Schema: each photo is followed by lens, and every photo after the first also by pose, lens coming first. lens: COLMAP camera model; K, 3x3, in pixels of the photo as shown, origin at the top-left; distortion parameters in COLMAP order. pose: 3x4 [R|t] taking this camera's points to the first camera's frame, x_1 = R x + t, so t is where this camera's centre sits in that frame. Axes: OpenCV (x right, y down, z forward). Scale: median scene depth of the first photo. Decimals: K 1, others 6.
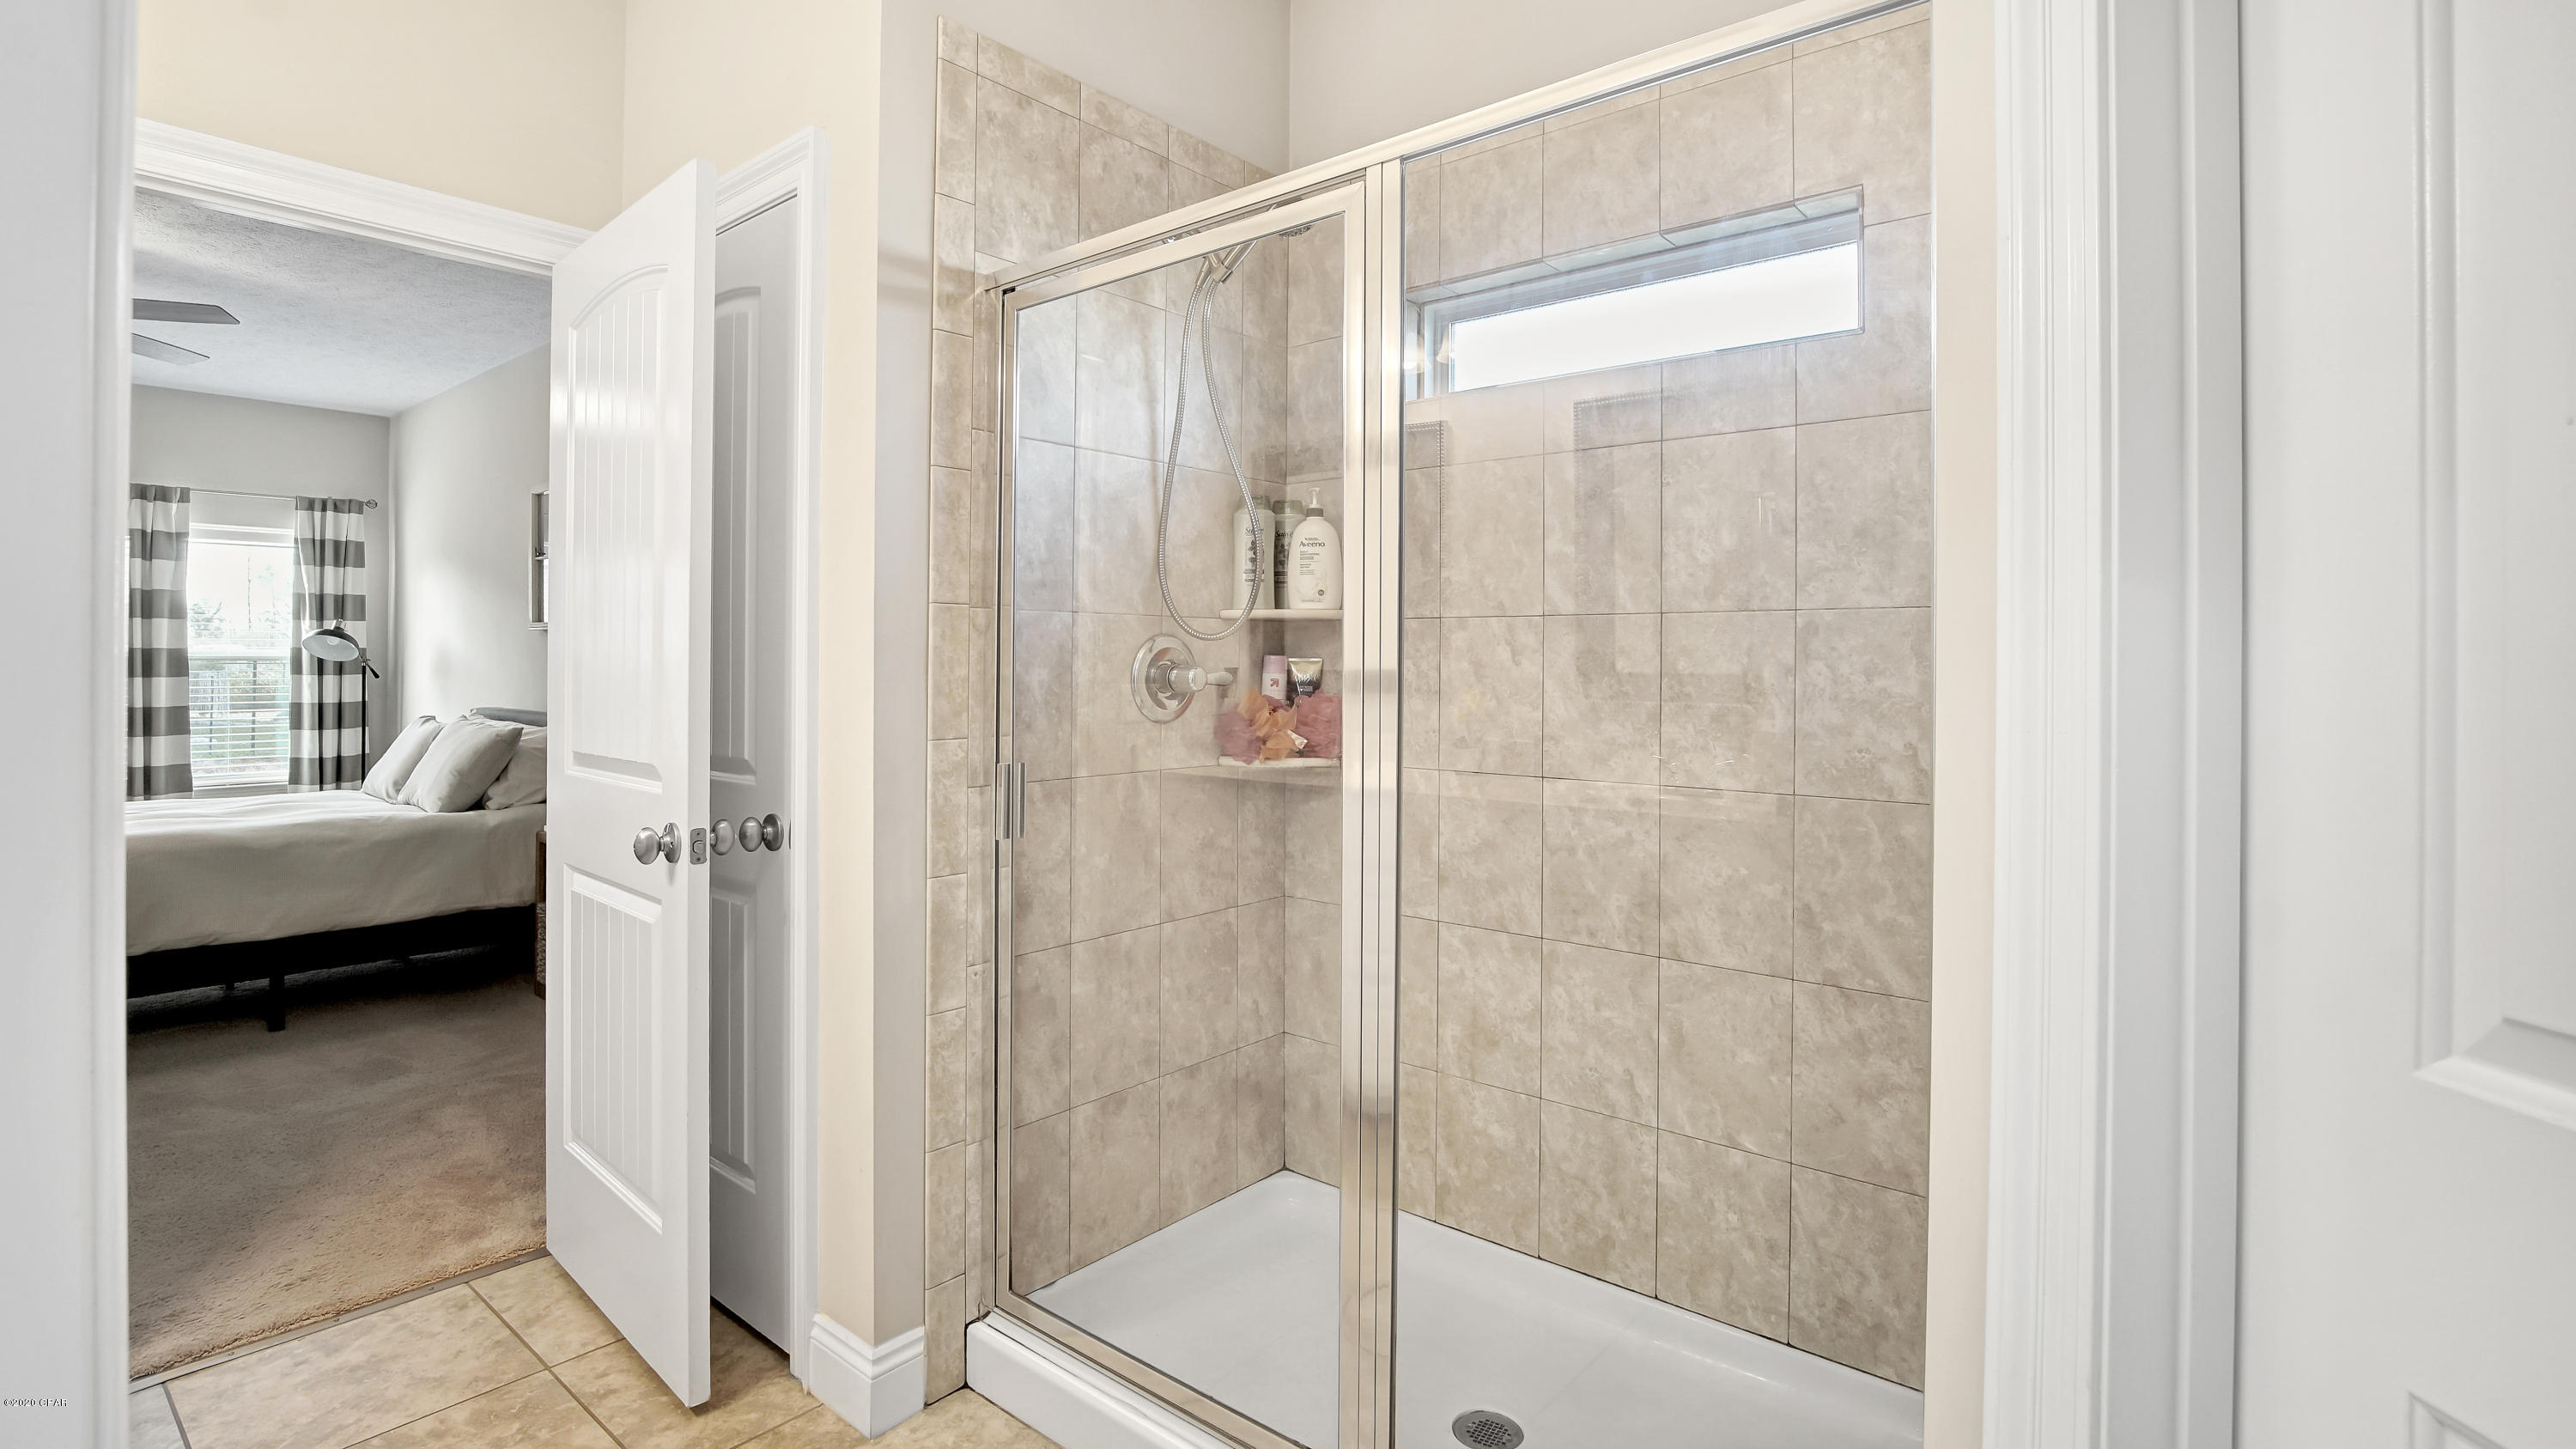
lens RADIAL K [[1197.4, 0, 1288.4], [0, 1197.4, 651.3], [0, 0, 1]] dist [-0.019099, 0.000173]
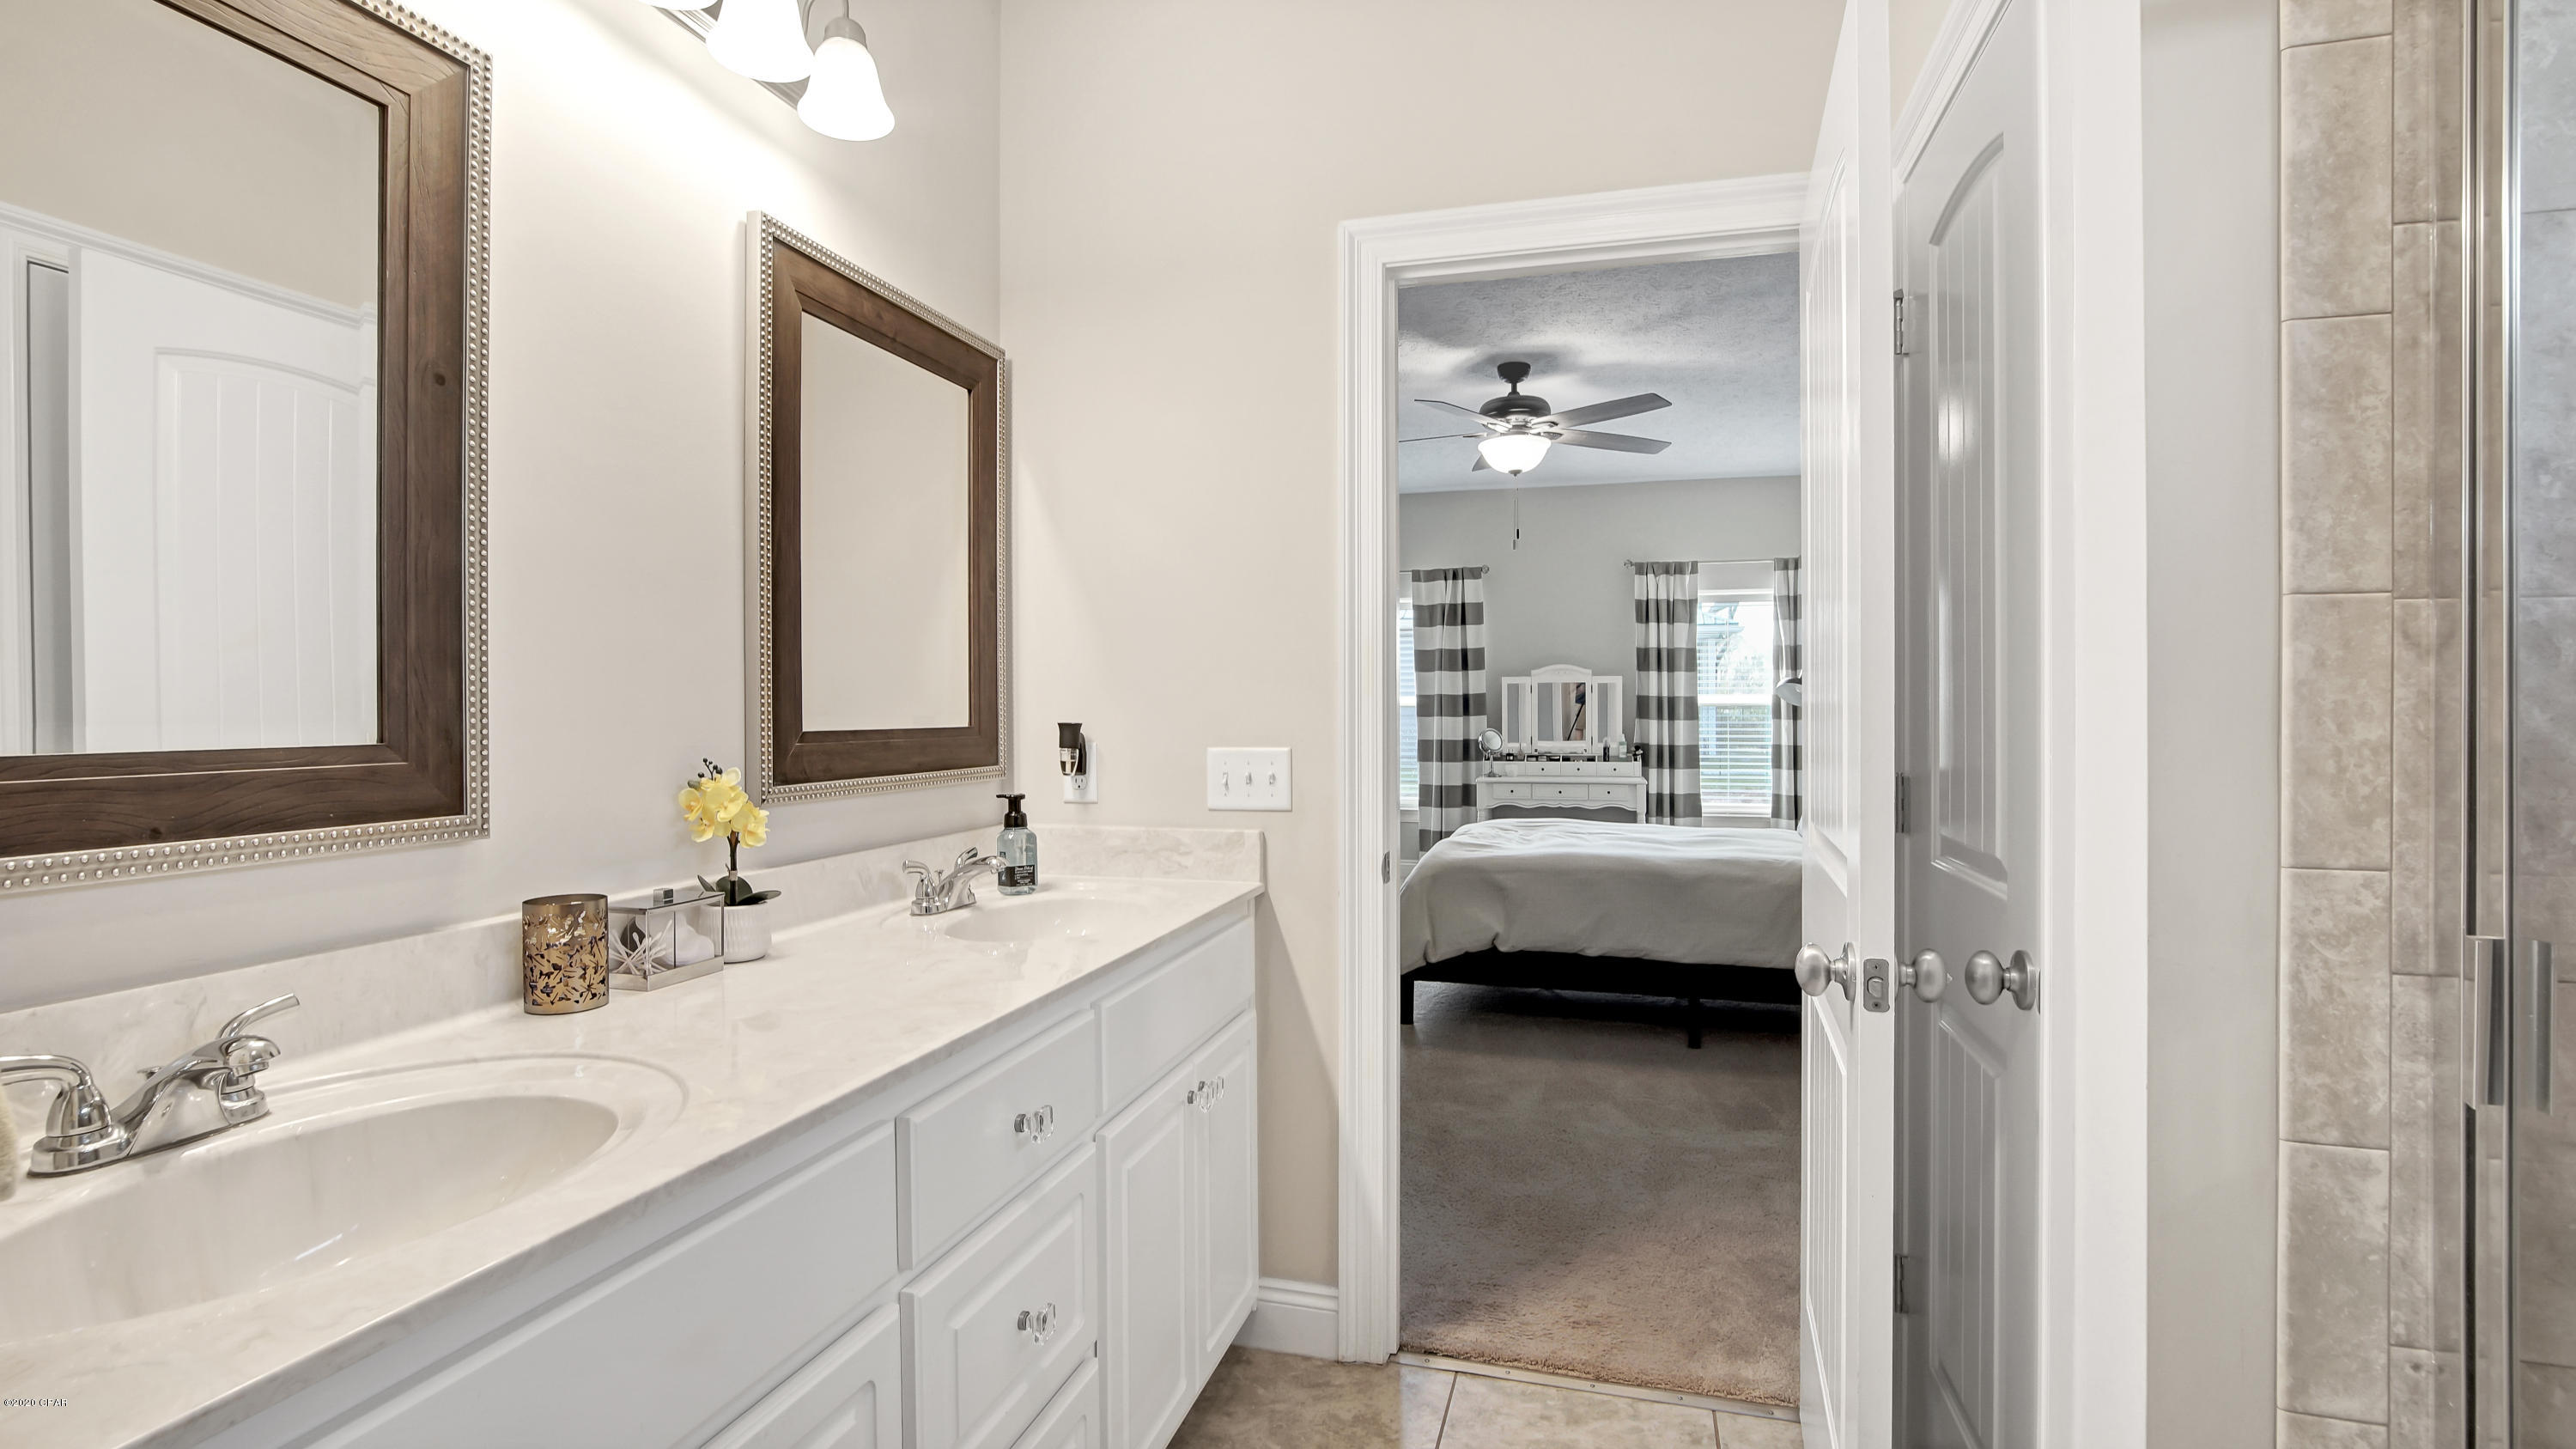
lens RADIAL K [[1199.4, 0, 1269.3], [0, 1199.4, 703.0], [0, 0, 1]] dist [-0.018183, 0.000506]
pose [[0.402719, -0.002823, -0.915319, -0.006748], [0.007577, 0.999971, 0.000250, 0.000773], [0.915292, -0.007036, 0.402729, 0.171259]]
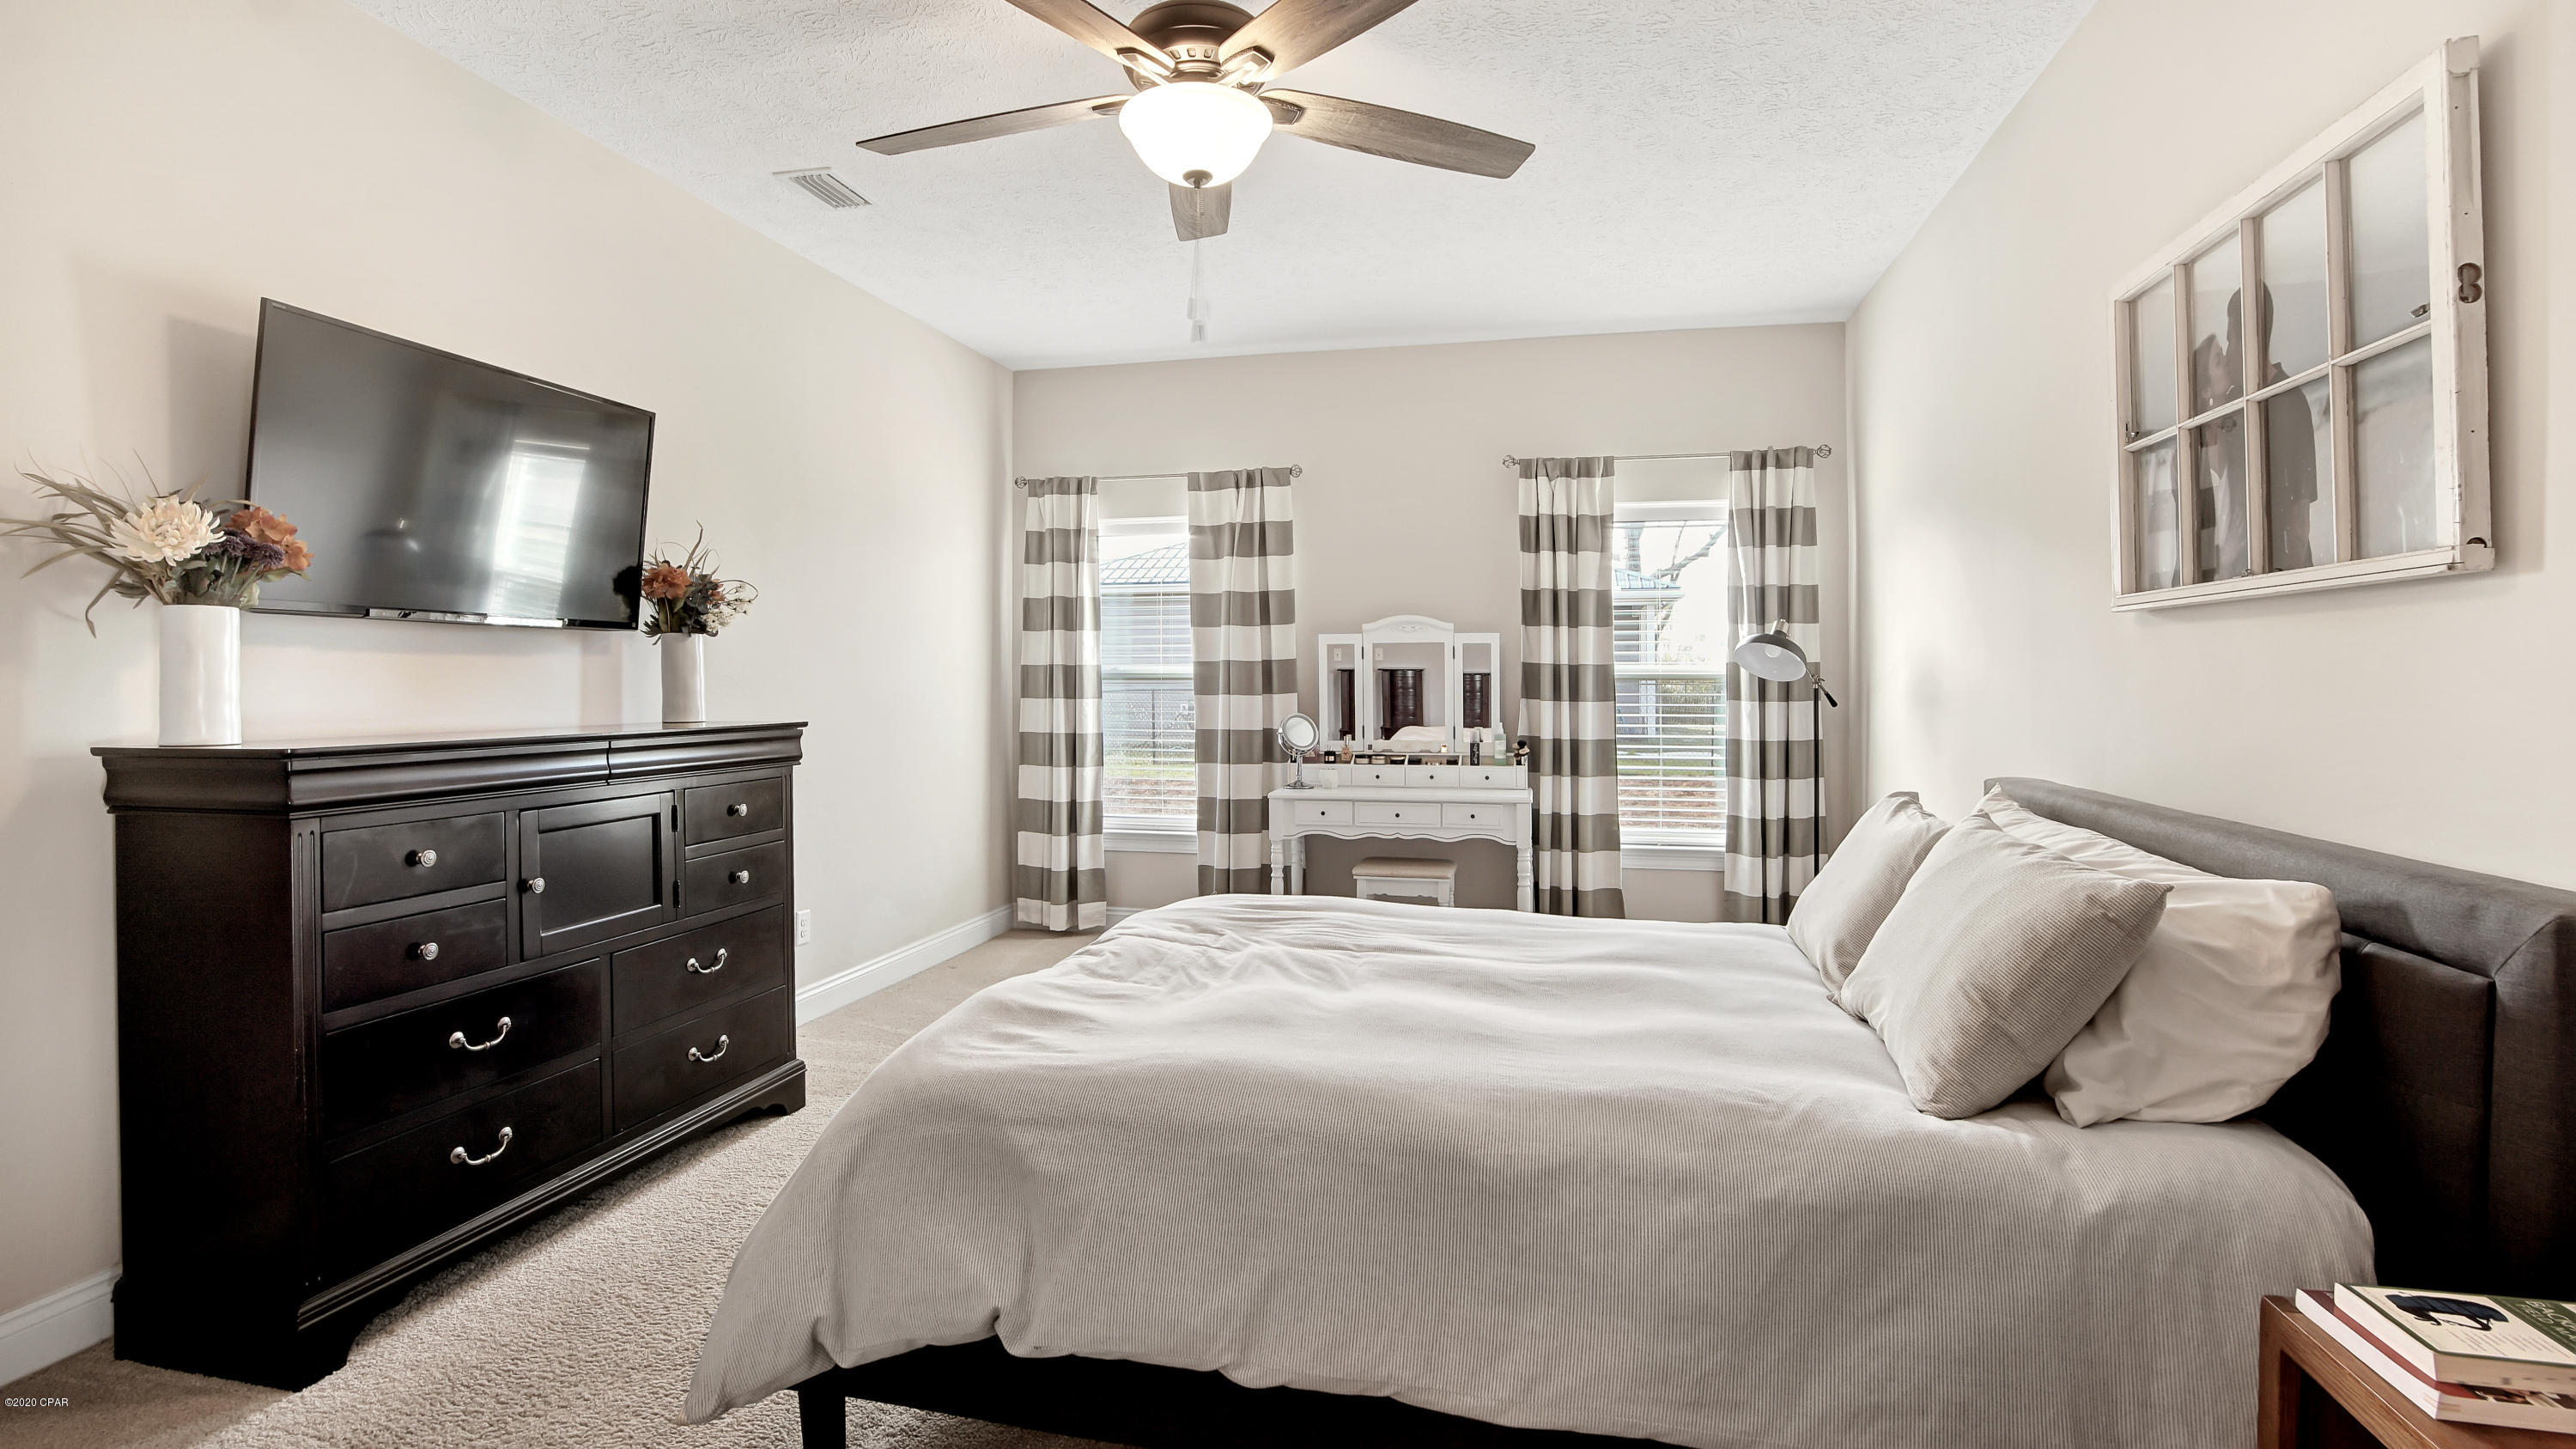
lens RADIAL K [[1224.1, 0, 1244.6], [0, 1224.1, 662.4], [0, 0, 1]] dist [-0.039305, 0.000071]
pose [[0.430303, -0.012191, -0.902602, -0.460498], [0.004575, 0.999925, -0.011324, 0.005677], [0.902673, 0.000743, 0.430326, 0.633213]]
